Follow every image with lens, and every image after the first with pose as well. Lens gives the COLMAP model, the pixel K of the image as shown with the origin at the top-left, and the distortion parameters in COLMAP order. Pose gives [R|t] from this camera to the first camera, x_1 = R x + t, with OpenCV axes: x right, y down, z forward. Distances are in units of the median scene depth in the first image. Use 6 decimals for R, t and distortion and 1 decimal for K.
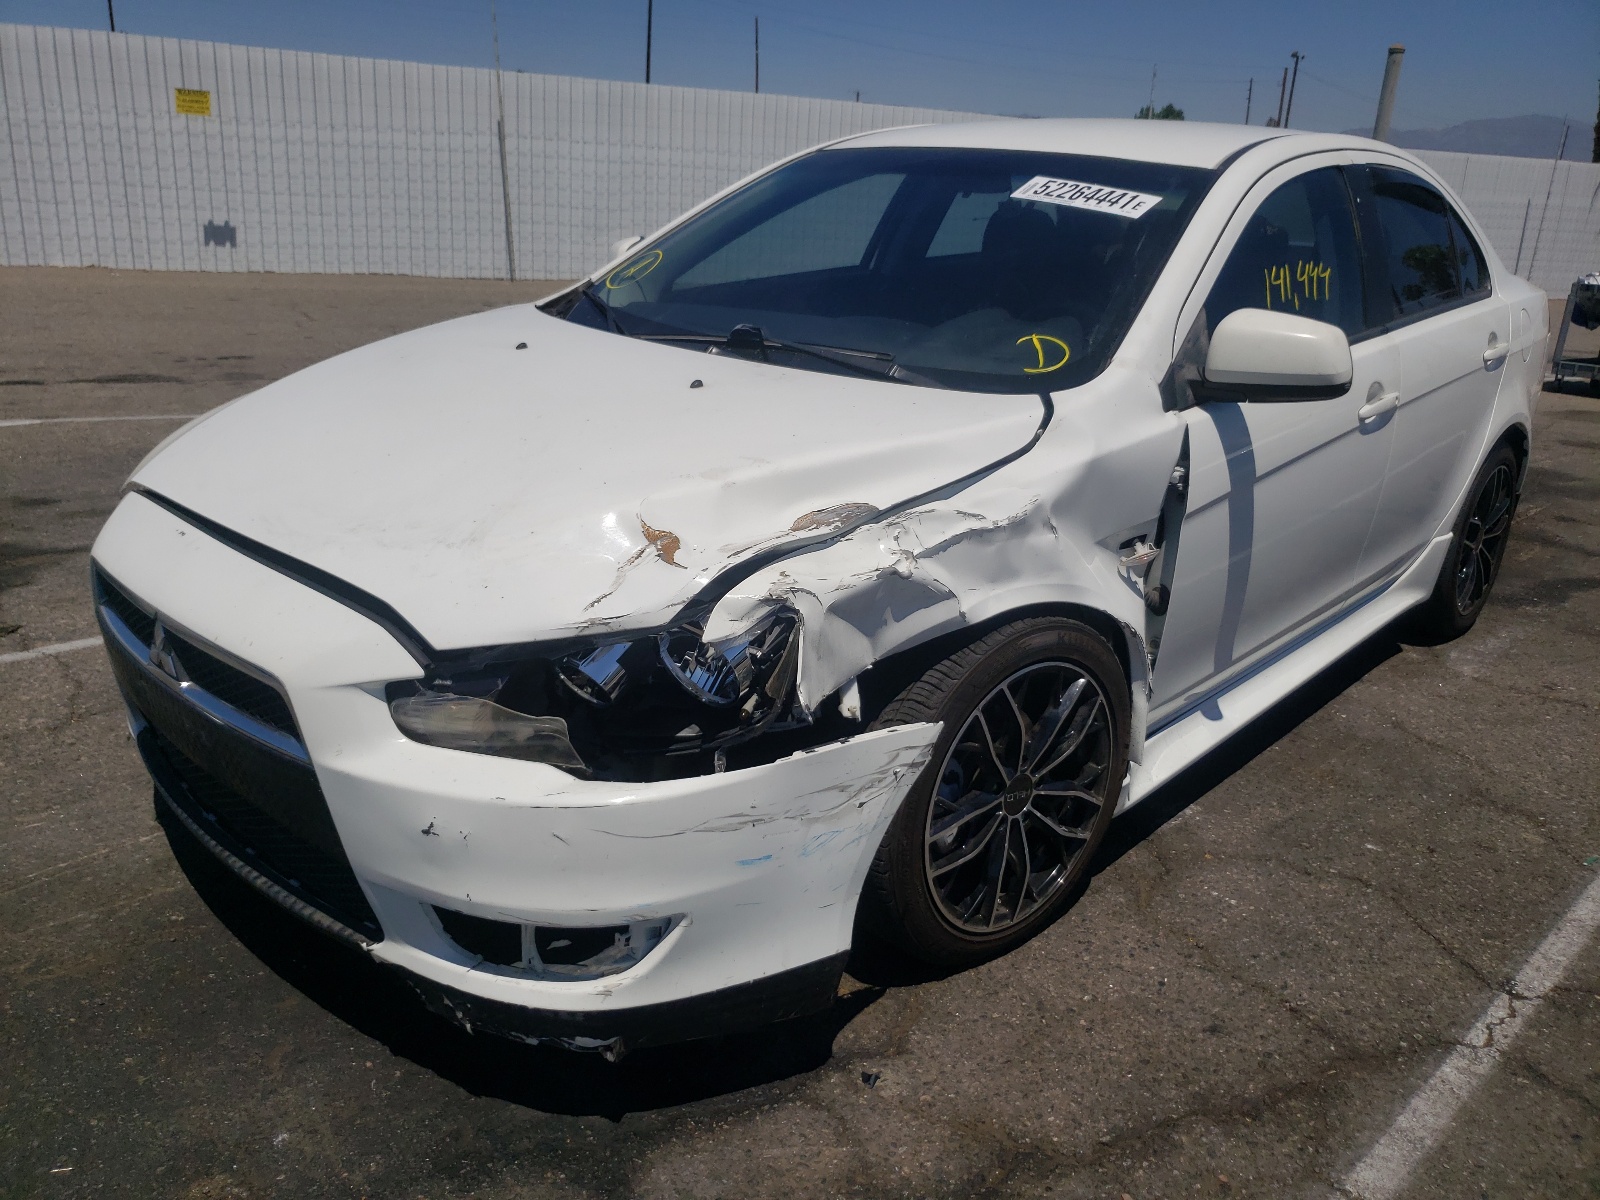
lens RADIAL K [[1240.9, 0, 777.6], [0, 1240.9, 576.4], [0, 0, 1]] dist [0.030056, -0.004340]
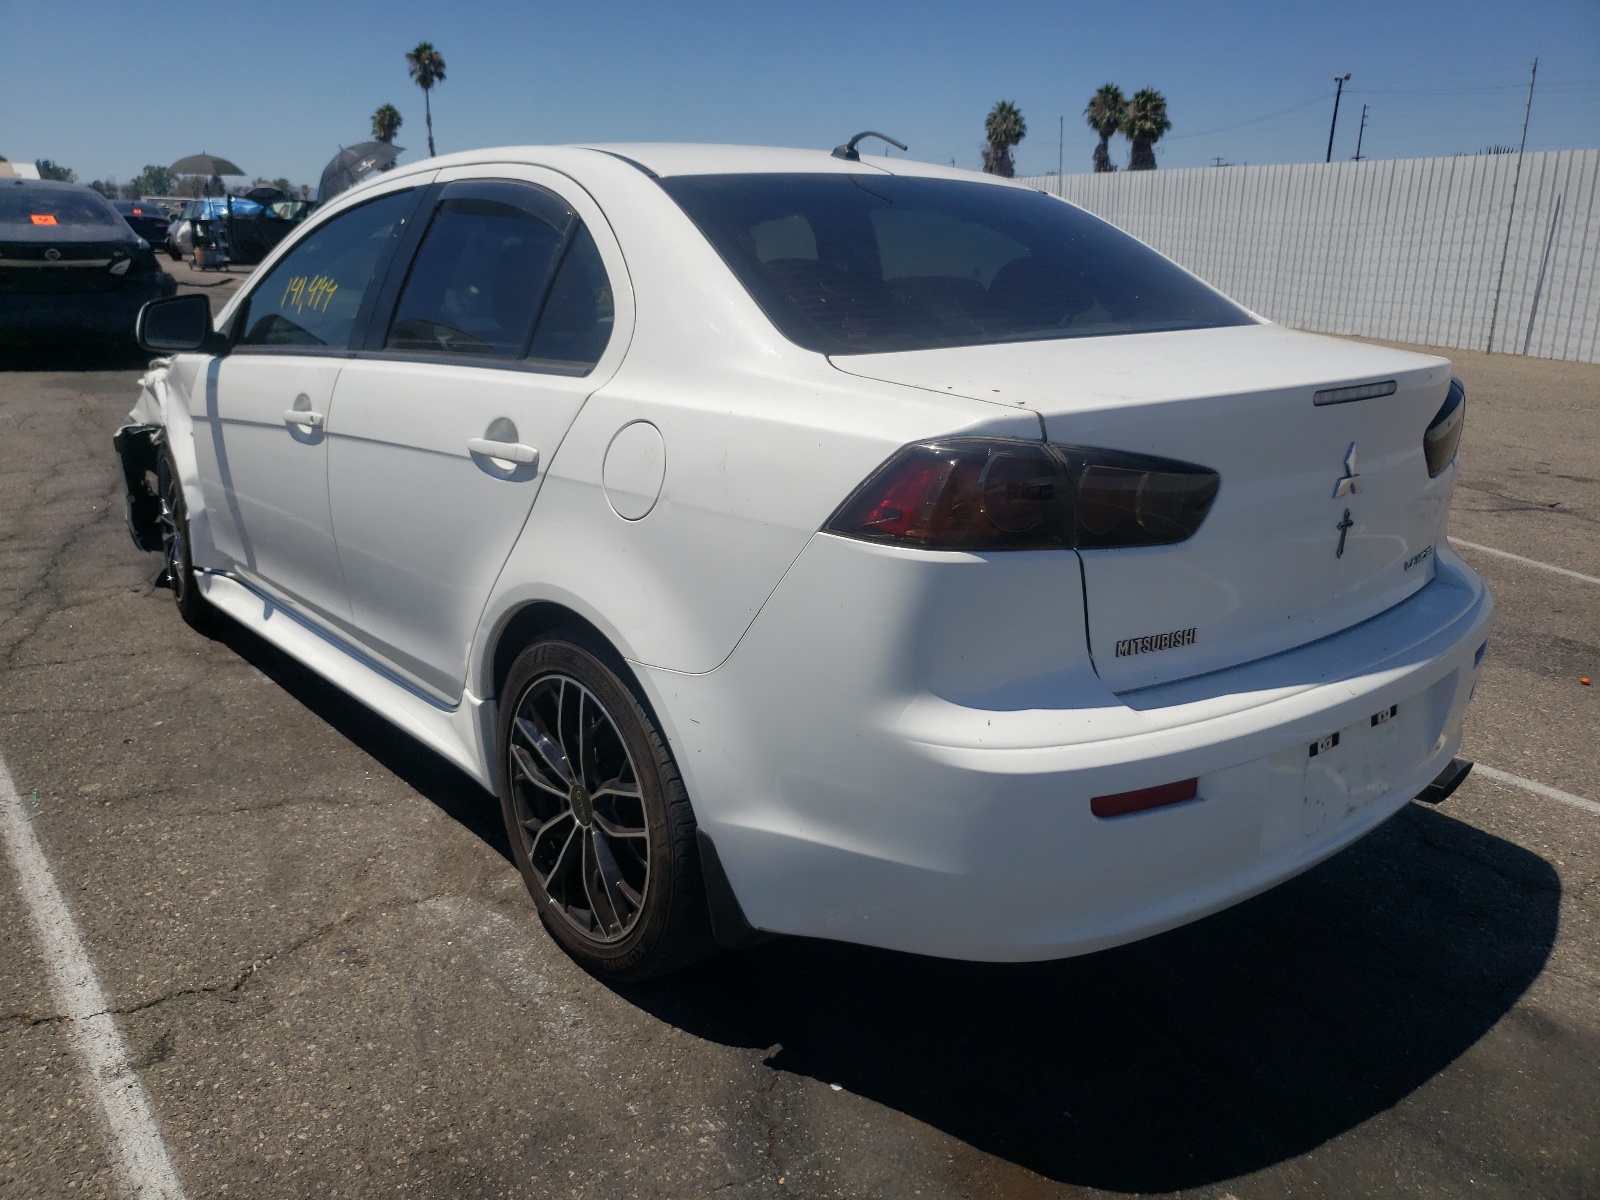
lens RADIAL K [[1240.9, 0, 777.6], [0, 1240.9, 576.4], [0, 0, 1]] dist [0.030056, -0.004340]
pose [[-0.111679, 0.222865, -0.968431, 2.166811], [-0.331004, 0.910535, 0.247713, -0.594611], [0.936997, 0.348219, -0.027918, 2.137437]]
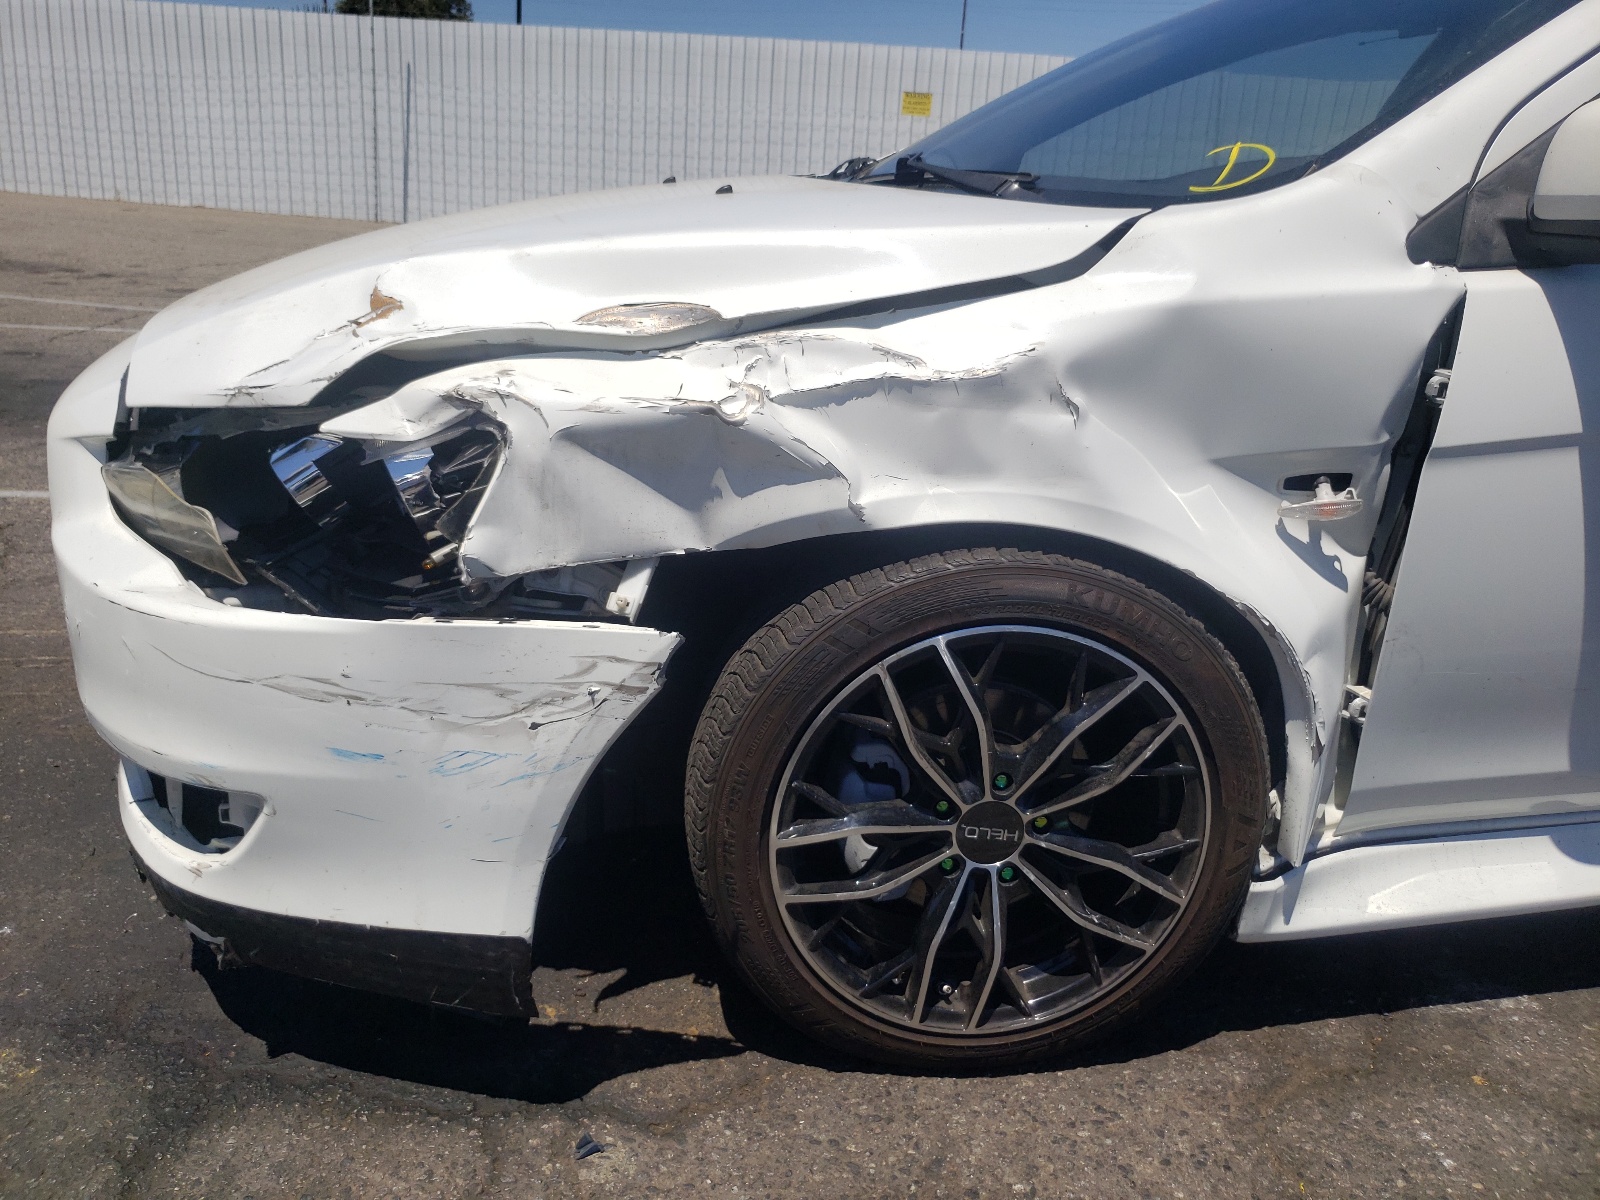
lens RADIAL K [[1240.9, 0, 777.6], [0, 1240.9, 576.4], [0, 0, 1]] dist [0.030056, -0.004340]
pose [[0.834970, 0.175636, -0.521513, 0.447279], [-0.186644, 0.981911, 0.031864, 0.051580], [0.517676, 0.070732, 0.852648, 0.429369]]
